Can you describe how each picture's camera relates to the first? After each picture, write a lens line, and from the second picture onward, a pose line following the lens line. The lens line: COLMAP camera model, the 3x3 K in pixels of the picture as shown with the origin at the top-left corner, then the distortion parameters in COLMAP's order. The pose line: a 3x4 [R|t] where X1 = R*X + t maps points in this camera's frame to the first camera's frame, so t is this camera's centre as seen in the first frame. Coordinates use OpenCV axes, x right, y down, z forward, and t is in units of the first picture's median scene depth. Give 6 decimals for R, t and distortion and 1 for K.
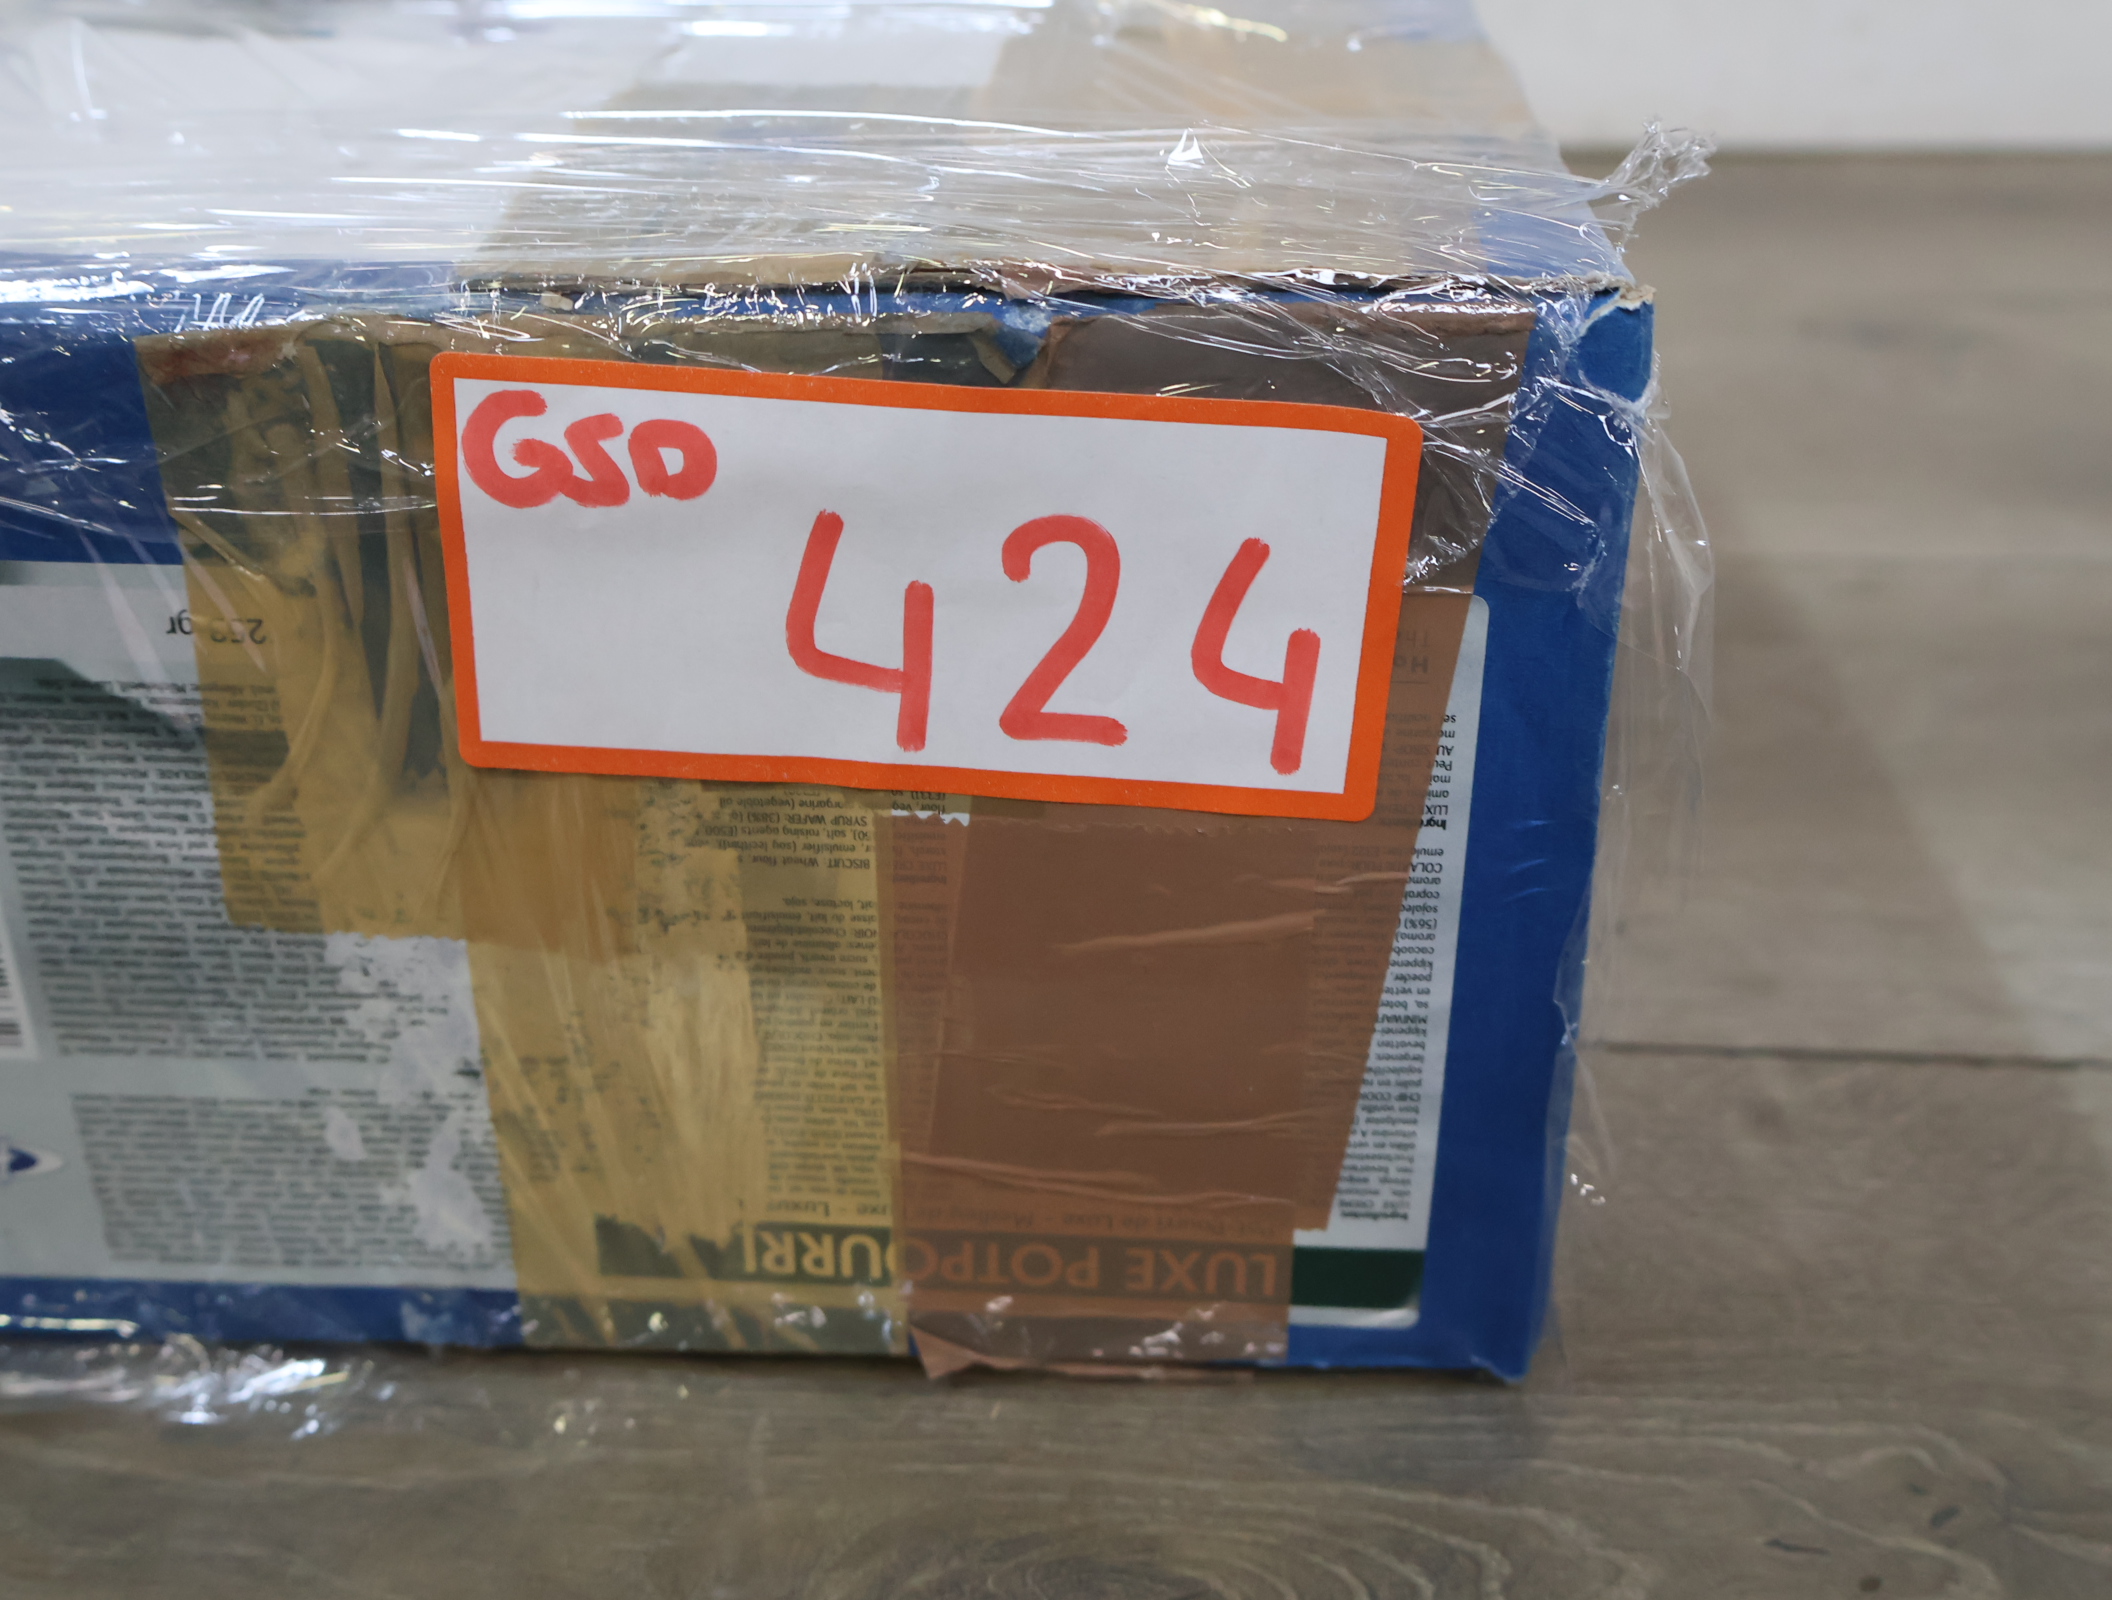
lens RADIAL K [[2369.7, 0, 1056.0], [0, 2369.7, 800.0], [0, 0, 1]] dist [0.011127, 0.019358]
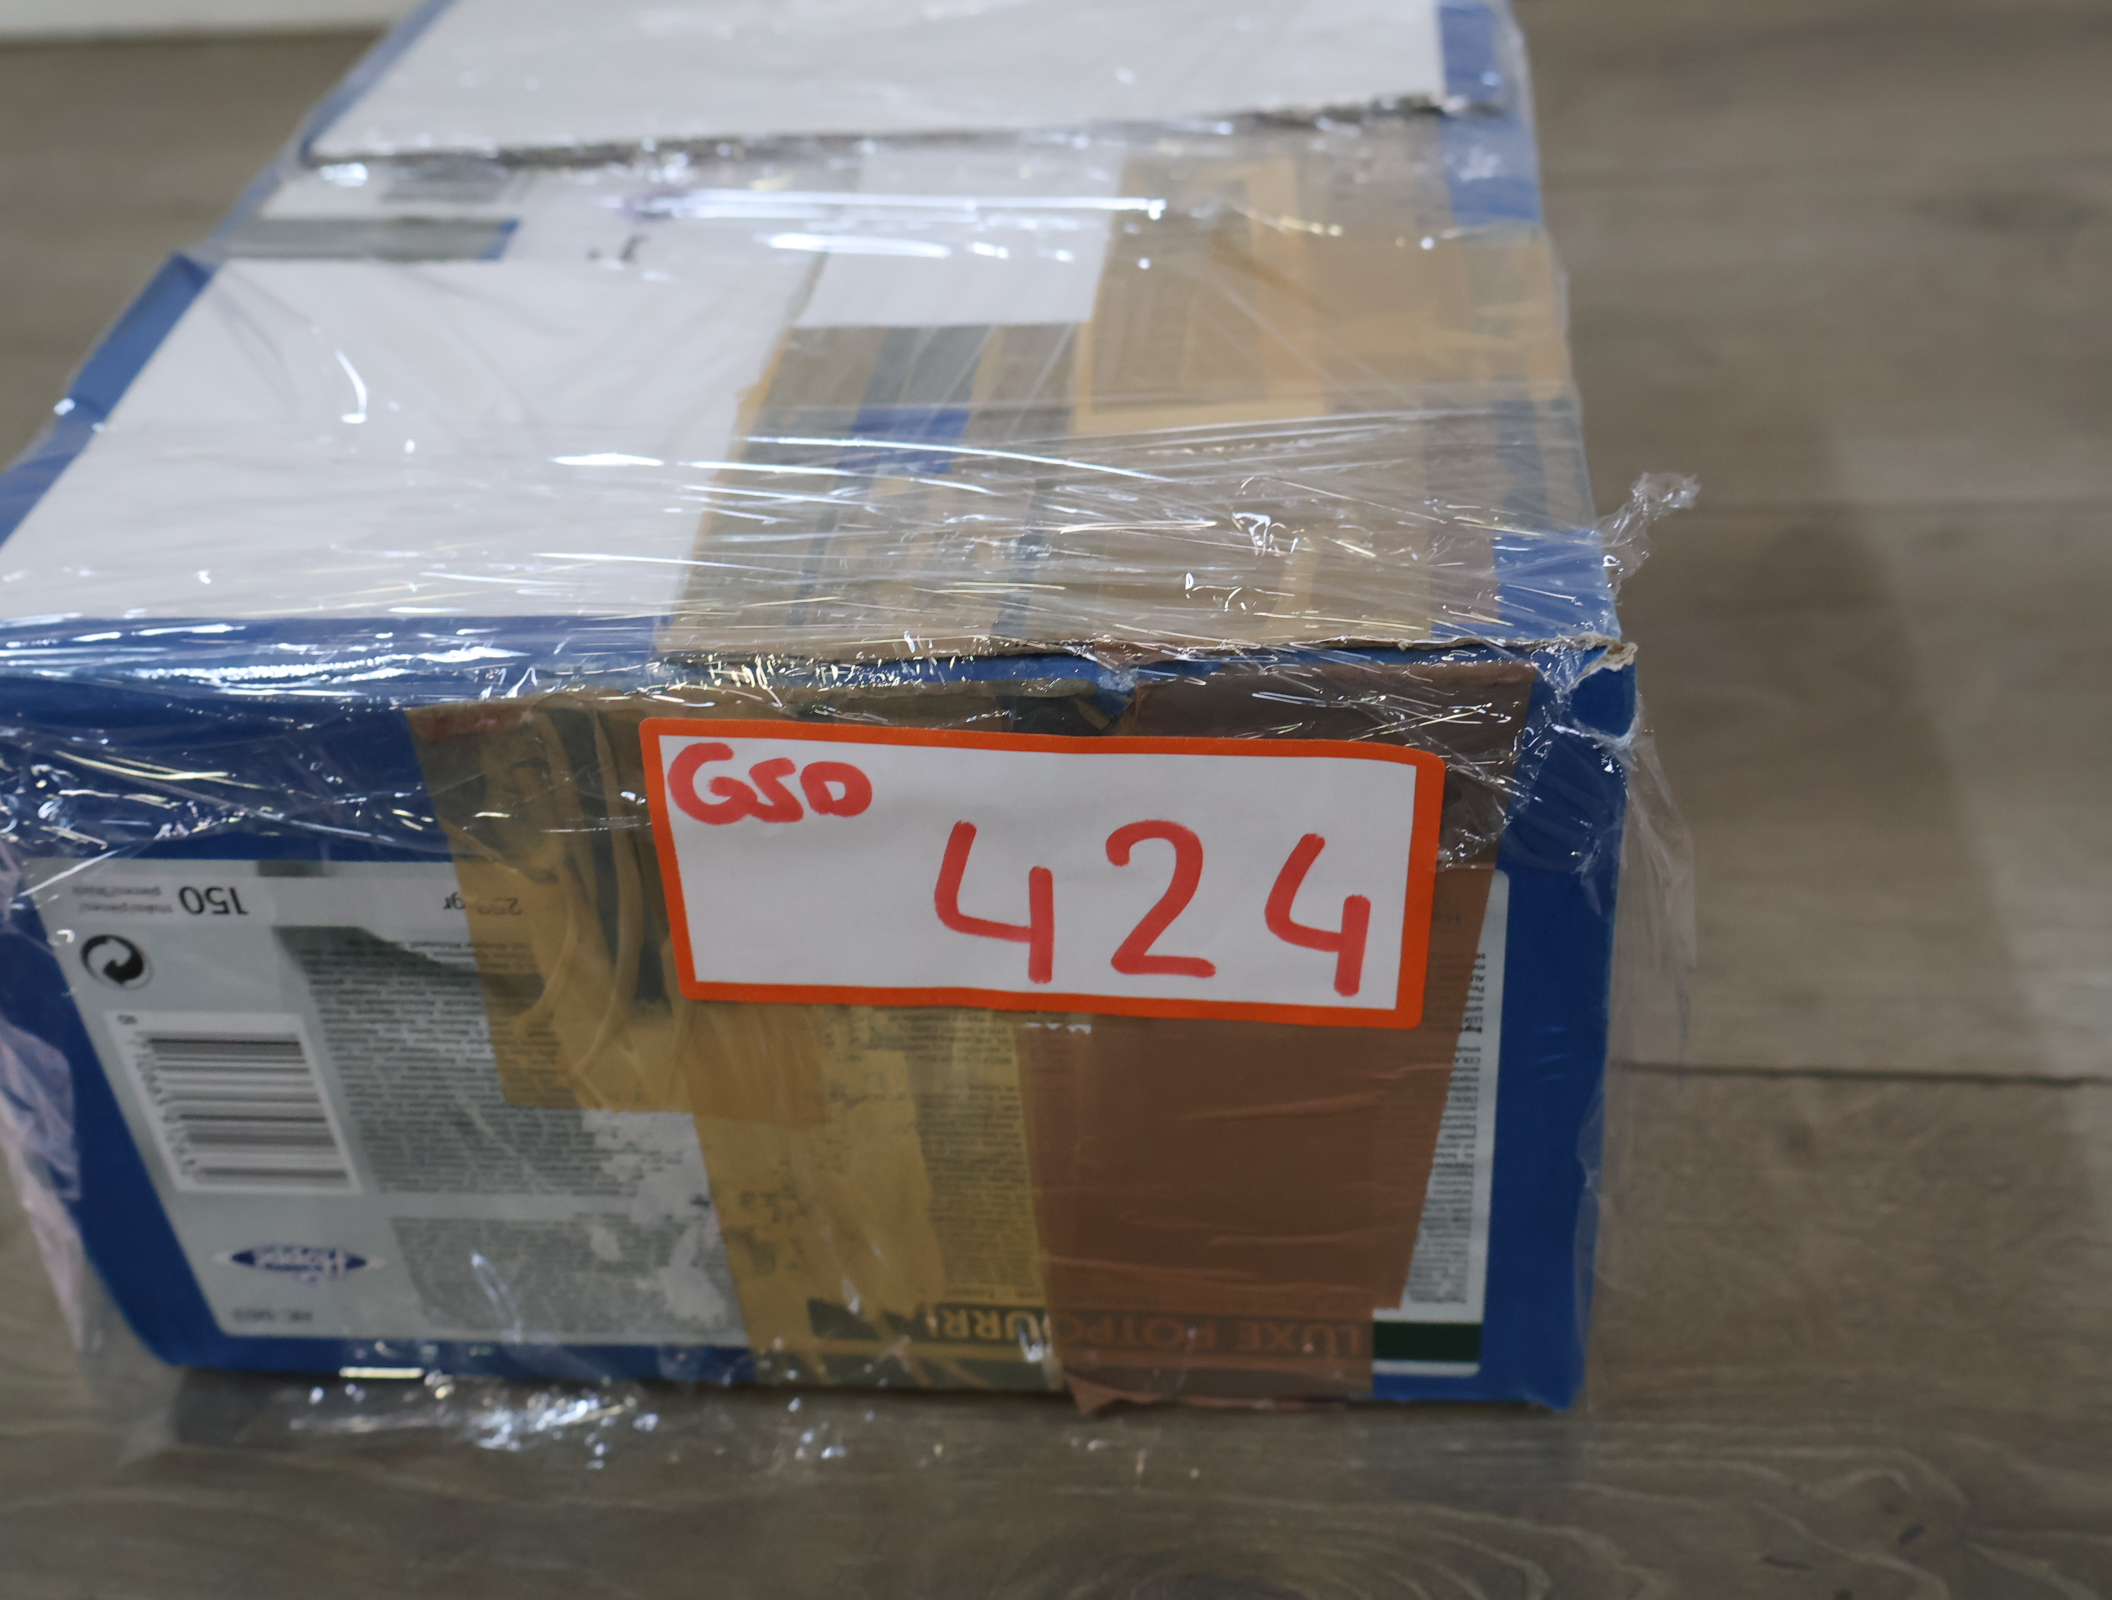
lens RADIAL K [[2369.7, 0, 1056.0], [0, 2369.7, 800.0], [0, 0, 1]] dist [0.011127, 0.019358]
pose [[0.996416, -0.029579, -0.079244, 0.044009], [0.041255, 0.987822, 0.150017, -0.279249], [0.073842, -0.152749, 0.985503, -0.183975]]
